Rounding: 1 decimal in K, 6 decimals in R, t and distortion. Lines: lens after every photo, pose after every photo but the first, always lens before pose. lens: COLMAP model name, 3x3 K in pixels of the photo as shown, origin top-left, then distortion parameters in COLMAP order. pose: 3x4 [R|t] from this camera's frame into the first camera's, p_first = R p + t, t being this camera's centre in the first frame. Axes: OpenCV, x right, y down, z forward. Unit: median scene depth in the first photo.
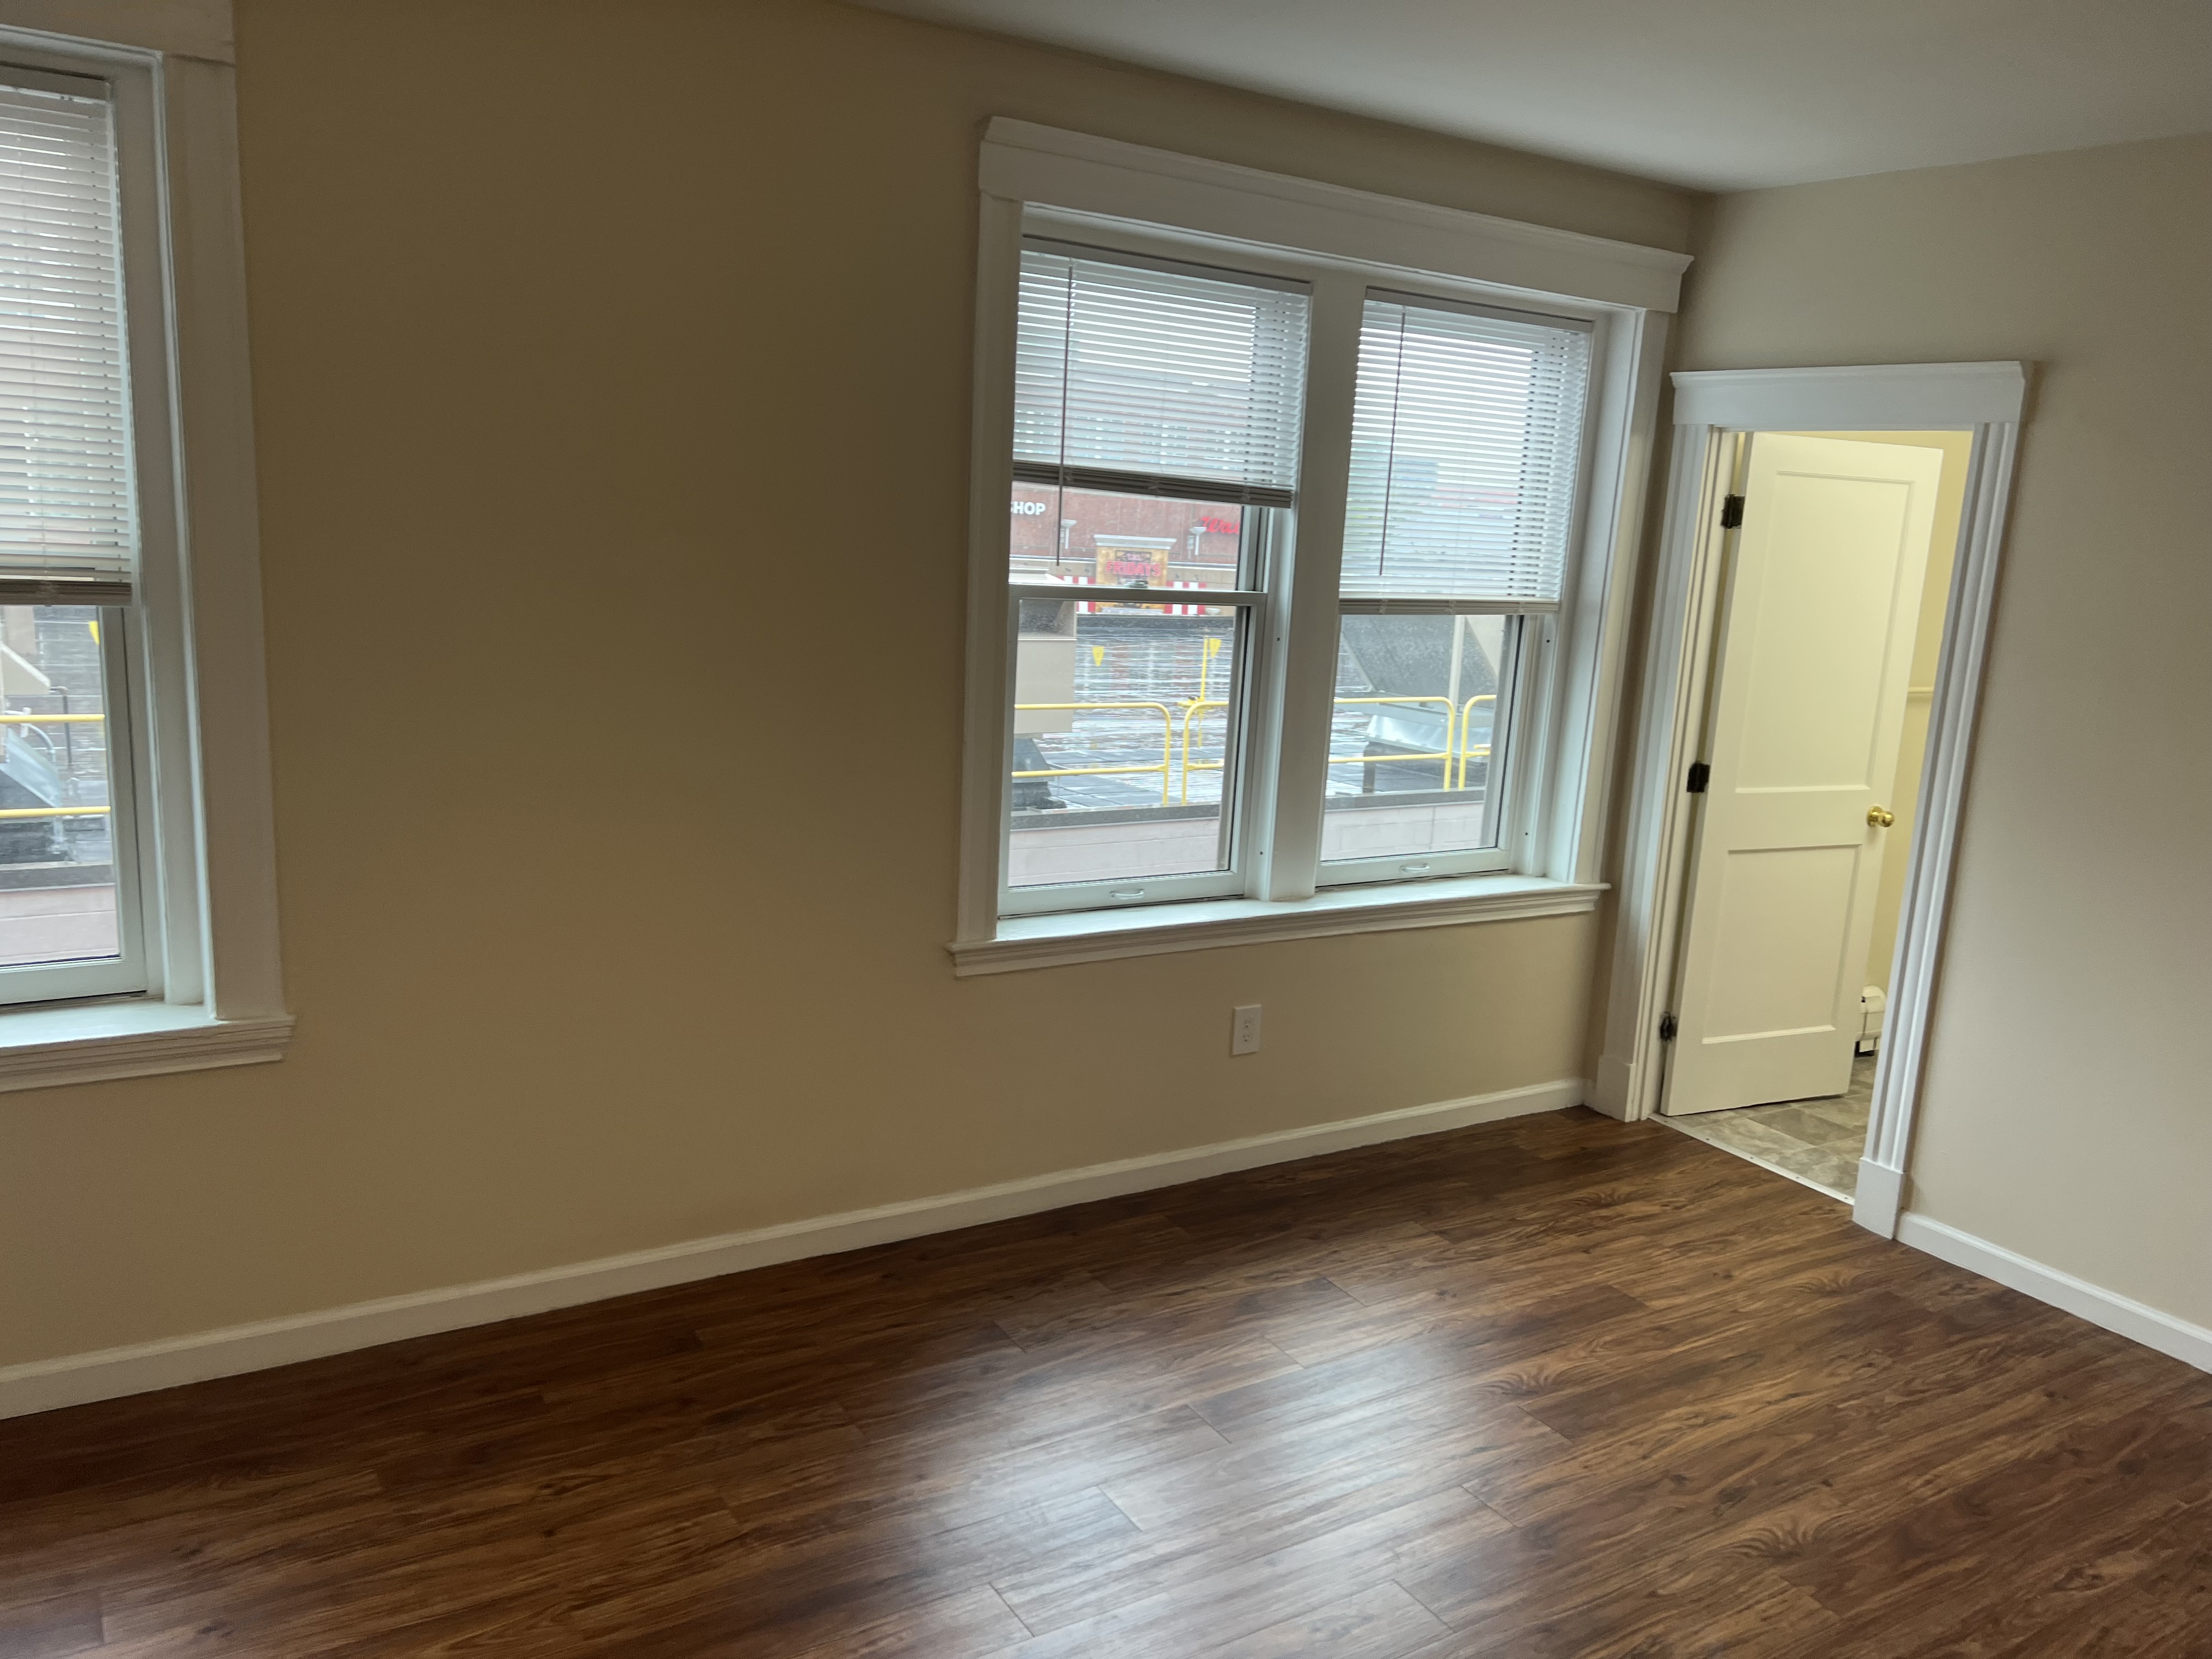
lens RADIAL K [[1672.1, 0, 1108.5], [0, 1672.1, 837.7], [0, 0, 1]] dist [0.025416, -0.019492]
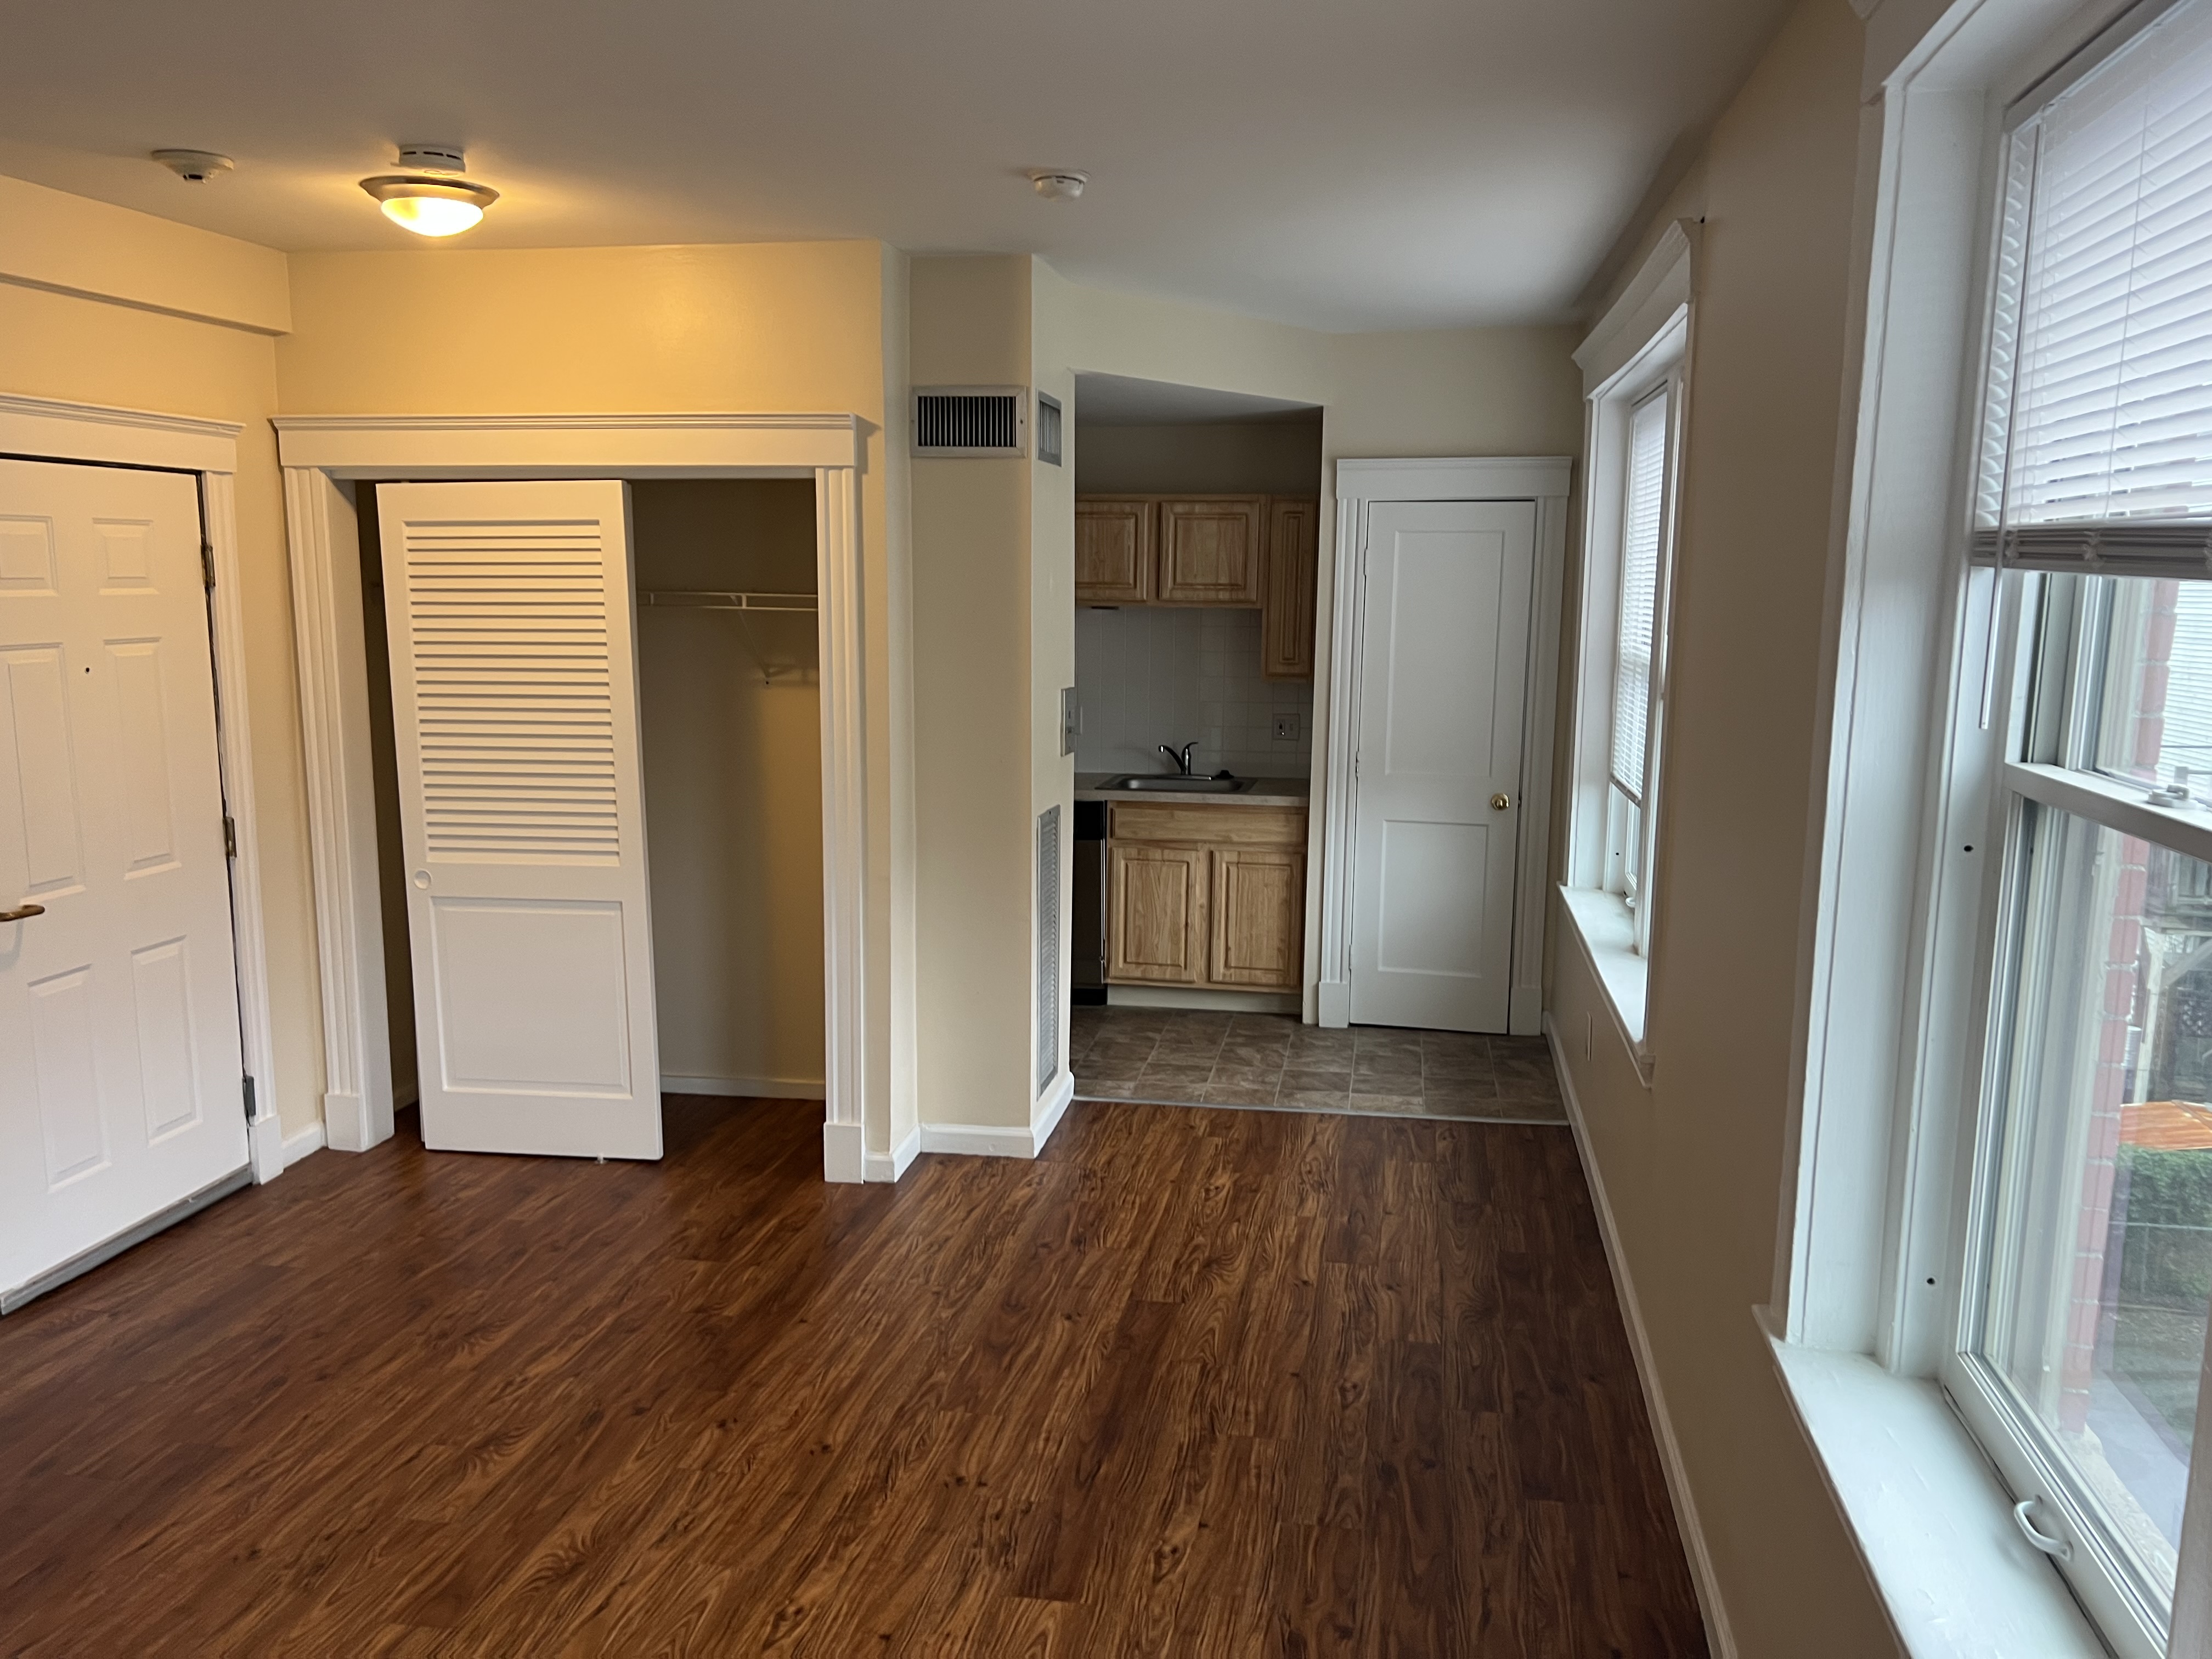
lens RADIAL K [[1672.1, 0, 1123.2], [0, 1672.1, 838.9], [0, 0, 1]] dist [0.025416, -0.019492]
pose [[-0.669743, 0.049693, -0.740928, 0.511176], [-0.191313, 0.952532, 0.236817, -0.199538], [0.717526, 0.300356, -0.628445, 1.132626]]
